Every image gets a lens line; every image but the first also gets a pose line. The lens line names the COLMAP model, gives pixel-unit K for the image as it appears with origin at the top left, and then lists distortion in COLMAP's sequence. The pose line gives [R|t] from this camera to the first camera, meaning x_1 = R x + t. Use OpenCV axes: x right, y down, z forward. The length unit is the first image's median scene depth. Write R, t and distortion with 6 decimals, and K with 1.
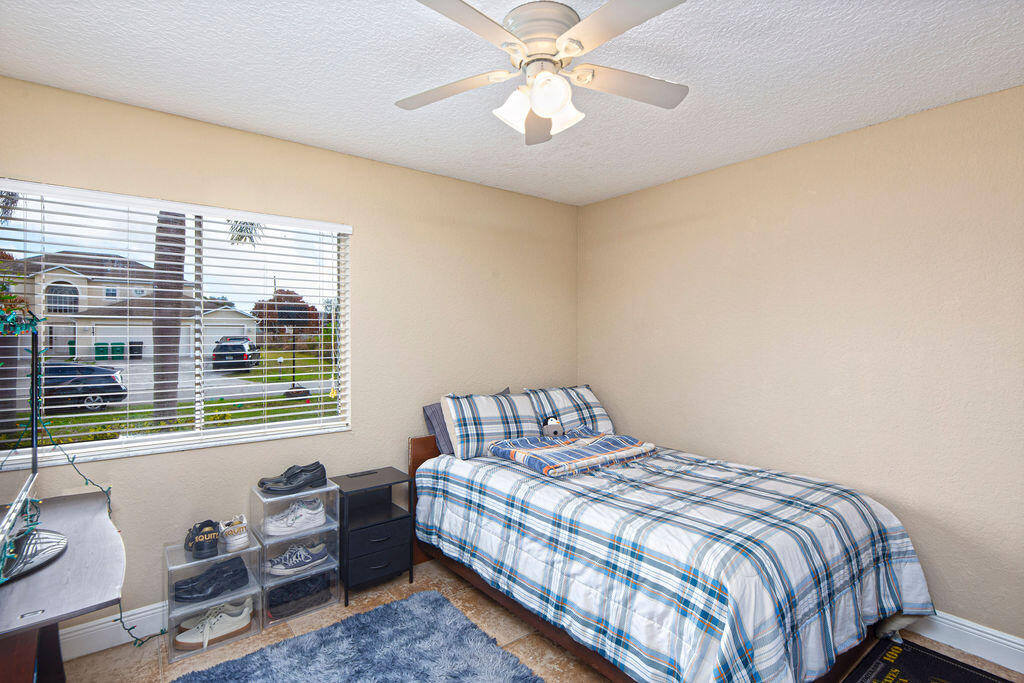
lens RADIAL K [[489.5, 0, 513.9], [0, 489.5, 335.6], [0, 0, 1]] dist [-0.001604, -0.001060]
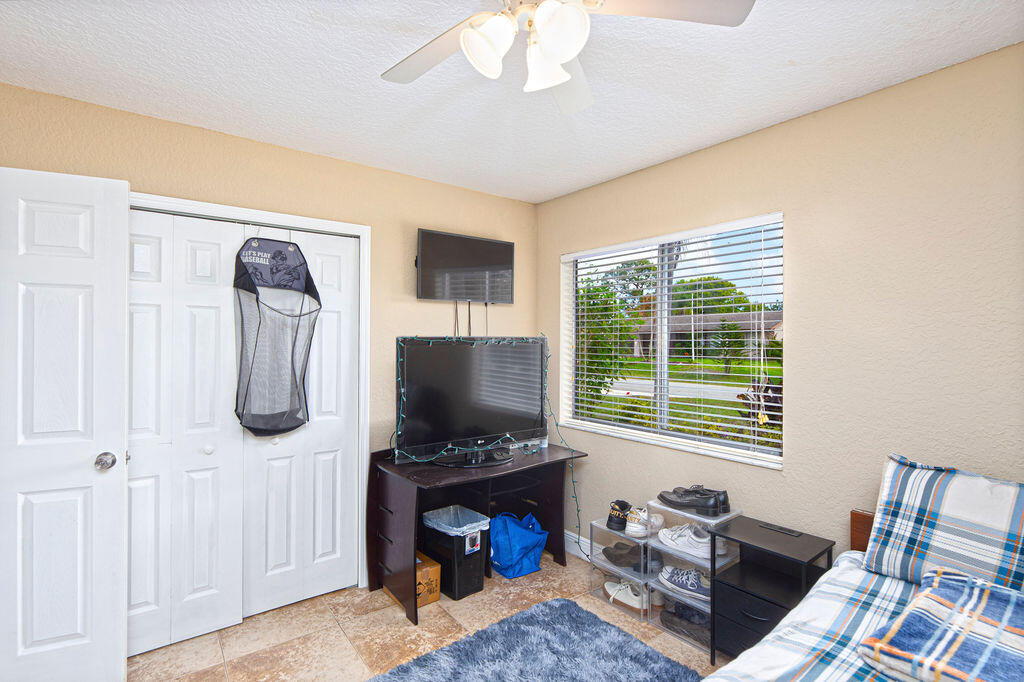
lens RADIAL K [[504.8, 0, 512.0], [0, 504.8, 341.0], [0, 0, 1]] dist [0.000020, -0.000257]
pose [[-0.016582, -0.002080, -0.999860, 0.582218], [-0.009614, 0.999952, -0.001920, -0.011625], [0.999816, 0.009580, -0.016601, 0.689829]]
